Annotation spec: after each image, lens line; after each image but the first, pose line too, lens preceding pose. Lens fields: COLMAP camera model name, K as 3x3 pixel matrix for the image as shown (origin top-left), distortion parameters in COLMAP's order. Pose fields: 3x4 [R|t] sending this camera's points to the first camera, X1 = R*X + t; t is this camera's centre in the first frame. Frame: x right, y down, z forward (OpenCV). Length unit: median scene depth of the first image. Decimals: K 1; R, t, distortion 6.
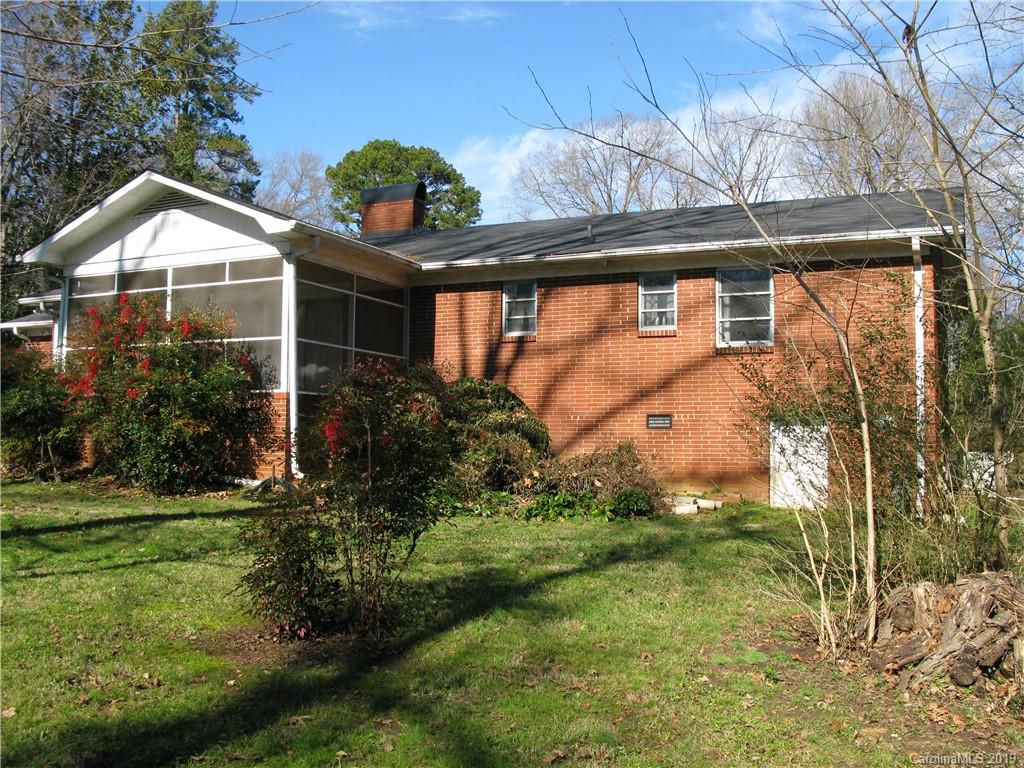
lens RADIAL K [[1034.0, 0, 512.9], [0, 1034.0, 384.4], [0, 0, 1]] dist [-0.130818, 0.000000]
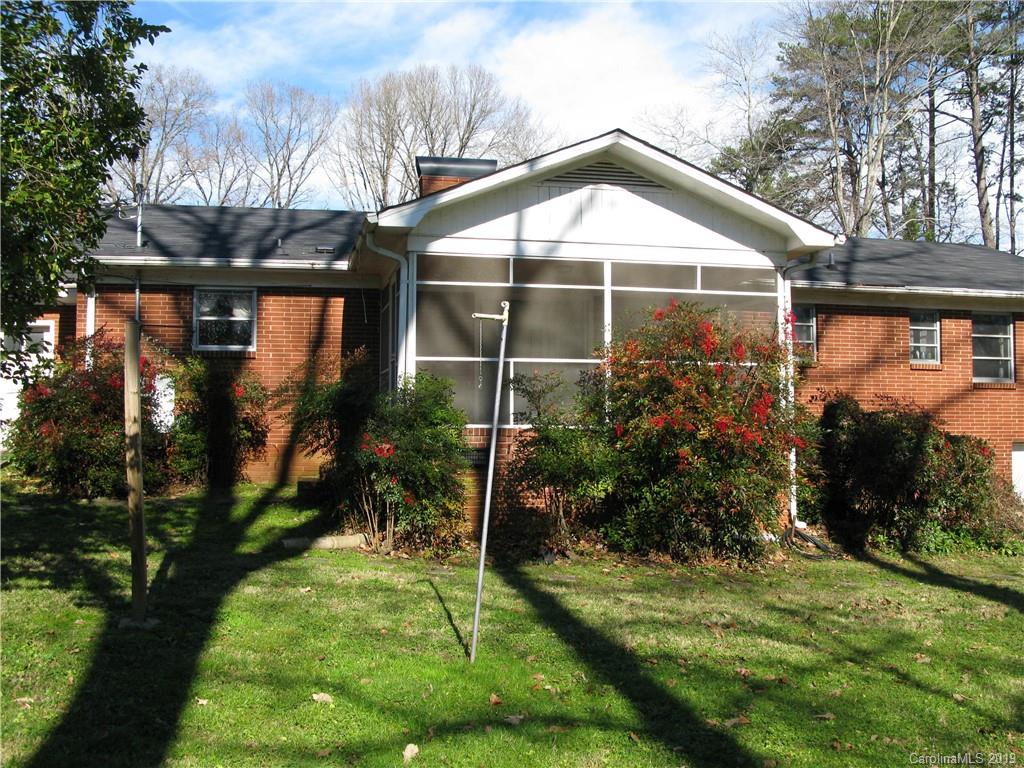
lens RADIAL K [[1034.0, 0, 511.7], [0, 1034.0, 384.0], [0, 0, 1]] dist [-0.130818, 0.000000]
pose [[0.796085, 0.020003, 0.604854, -0.850891], [-0.036249, 0.999235, 0.014663, -0.031569], [-0.604098, -0.033598, 0.796201, 0.421349]]
